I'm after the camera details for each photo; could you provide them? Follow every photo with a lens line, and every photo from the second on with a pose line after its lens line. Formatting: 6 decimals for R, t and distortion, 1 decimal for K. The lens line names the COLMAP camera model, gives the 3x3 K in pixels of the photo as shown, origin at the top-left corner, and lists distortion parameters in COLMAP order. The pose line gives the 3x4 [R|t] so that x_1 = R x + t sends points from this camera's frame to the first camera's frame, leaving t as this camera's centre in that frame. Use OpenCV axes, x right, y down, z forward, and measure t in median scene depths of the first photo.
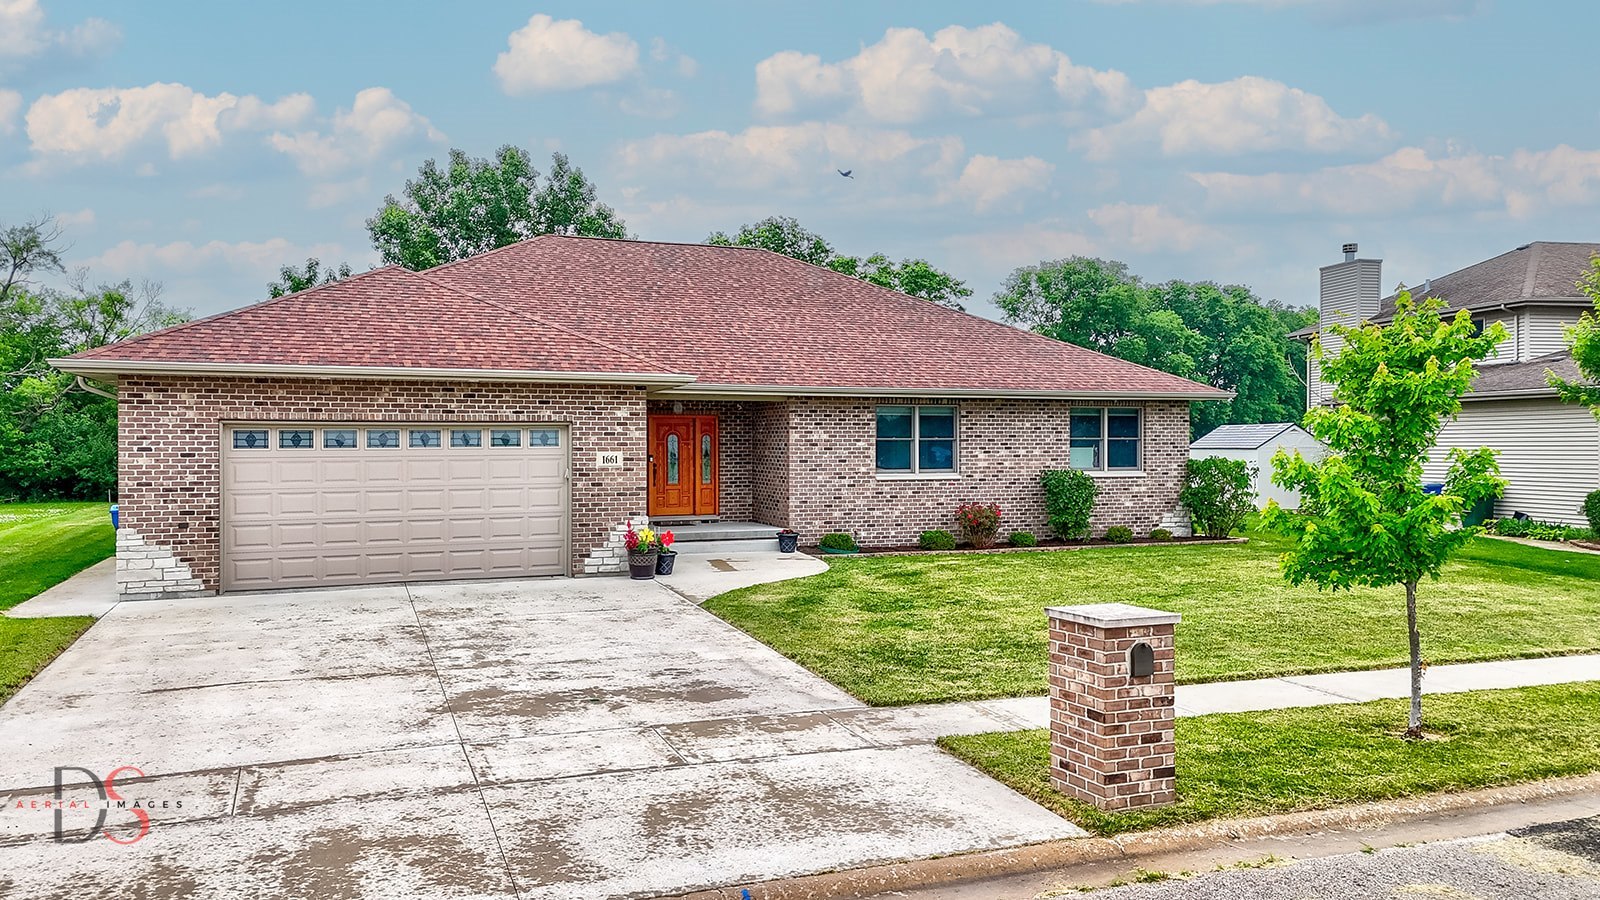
lens RADIAL K [[1165.0, 0, 794.1], [0, 1165.0, 455.0], [0, 0, 1]] dist [0.049272, -0.002721]
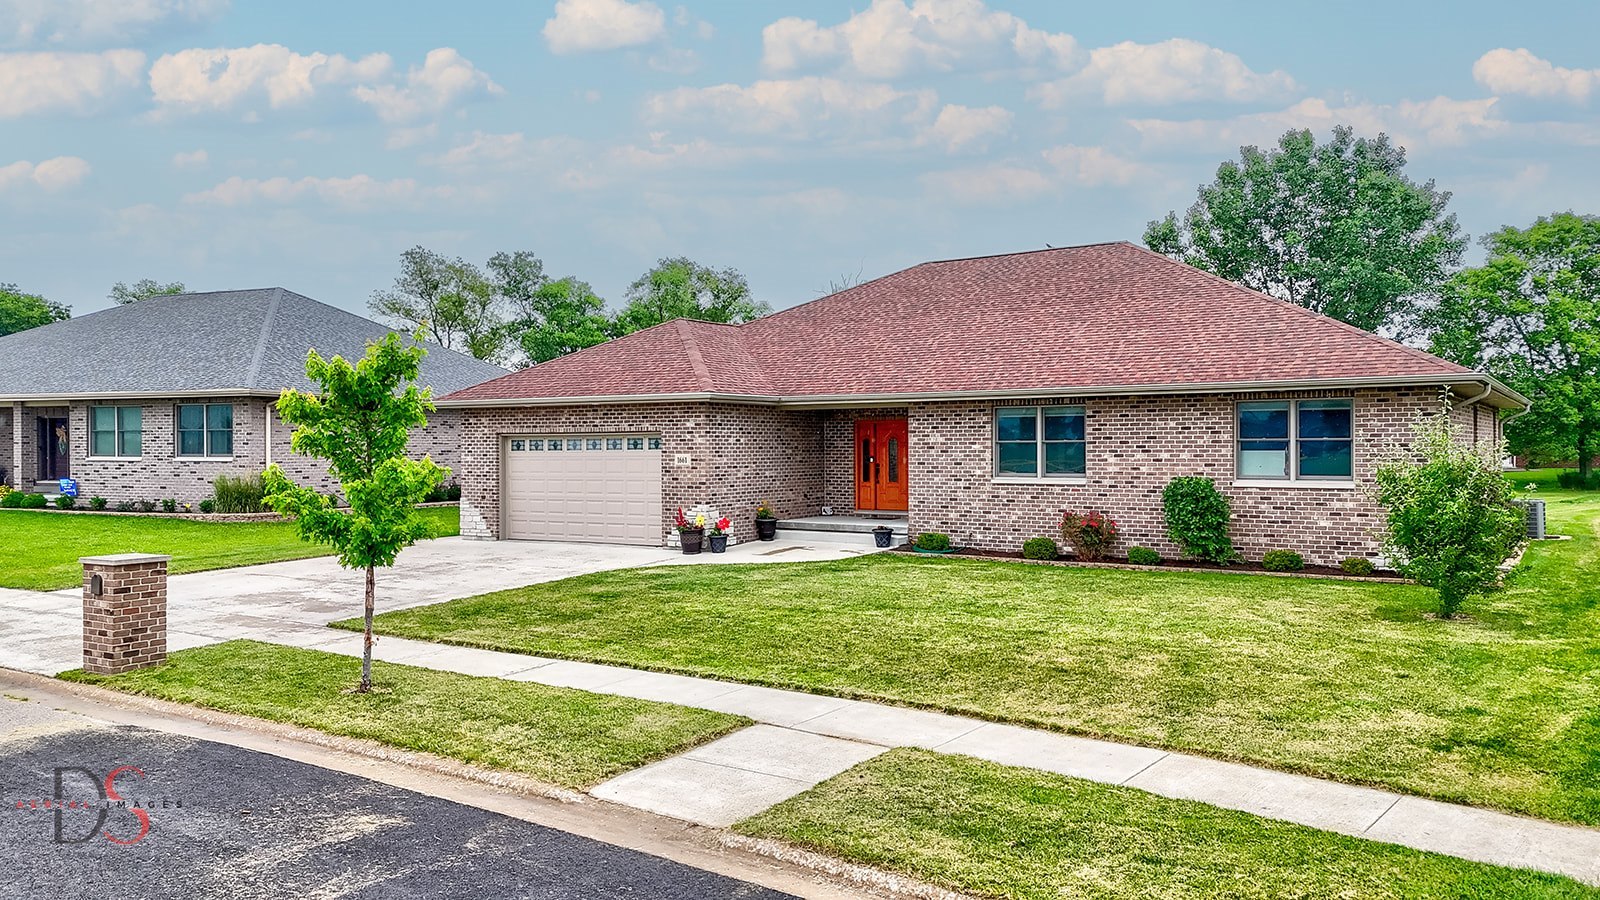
lens RADIAL K [[1165.0, 0, 794.1], [0, 1165.0, 455.0], [0, 0, 1]] dist [0.049272, -0.002721]
pose [[0.577632, 0.005530, -0.816278, 0.791885], [-0.003265, 0.999985, 0.004464, -0.006471], [0.816291, 0.000087, 0.577642, 0.291435]]
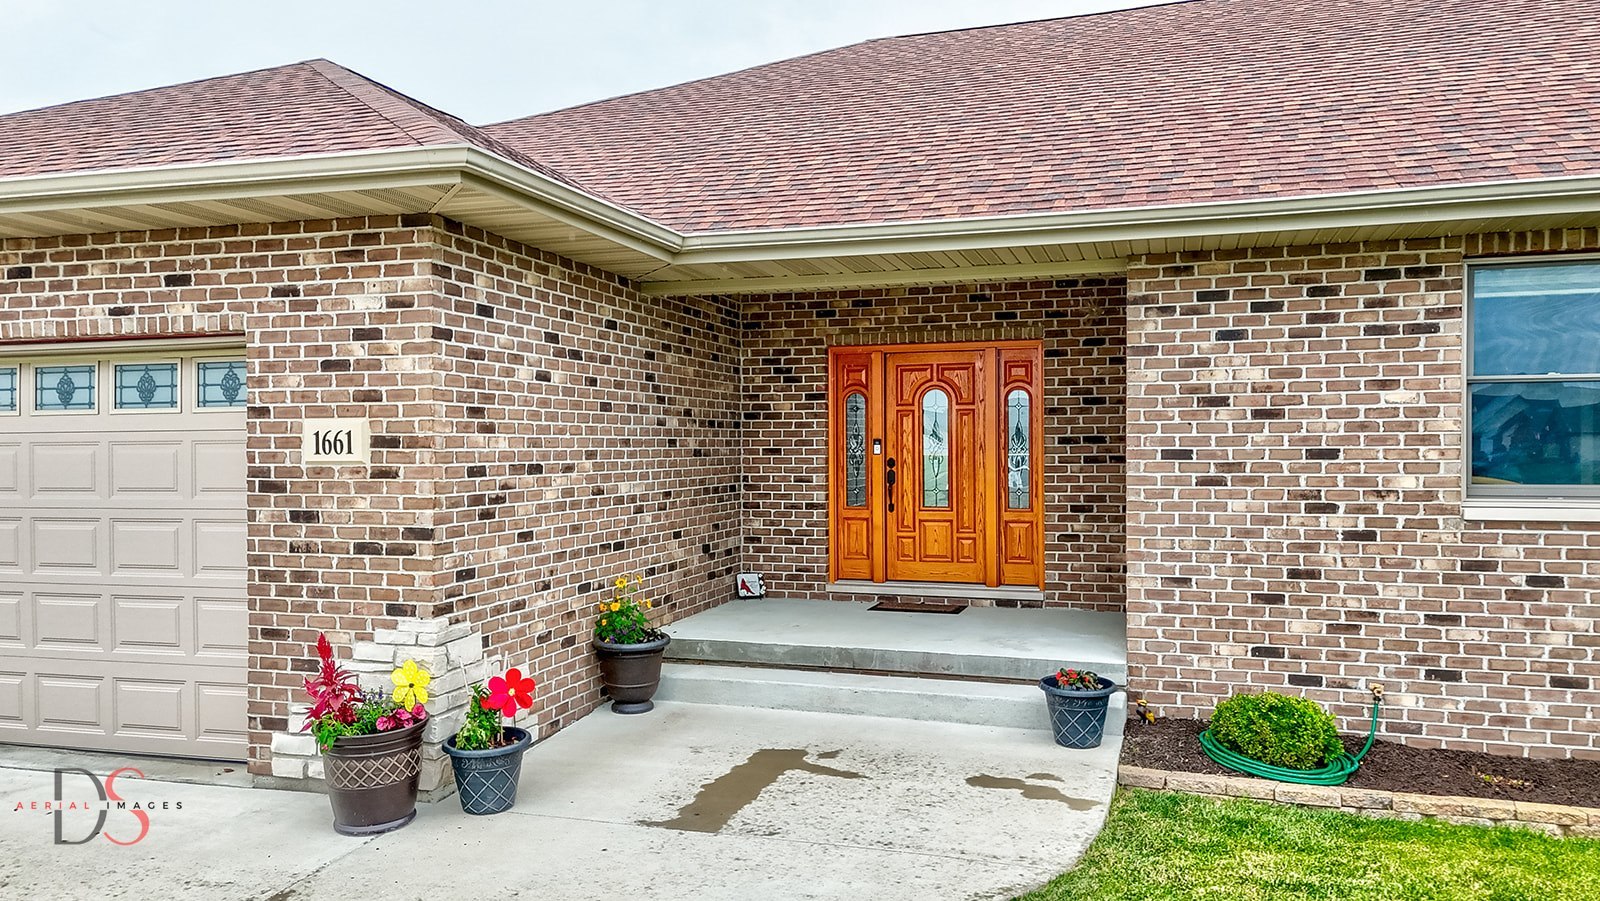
lens RADIAL K [[1165.0, 0, 794.1], [0, 1165.0, 455.5], [0, 0, 1]] dist [0.049272, -0.002721]
pose [[0.781591, 0.004208, -0.623777, 0.124955], [-0.003085, 0.999991, 0.002880, 0.005094], [0.623784, -0.000326, 0.781597, 0.672474]]
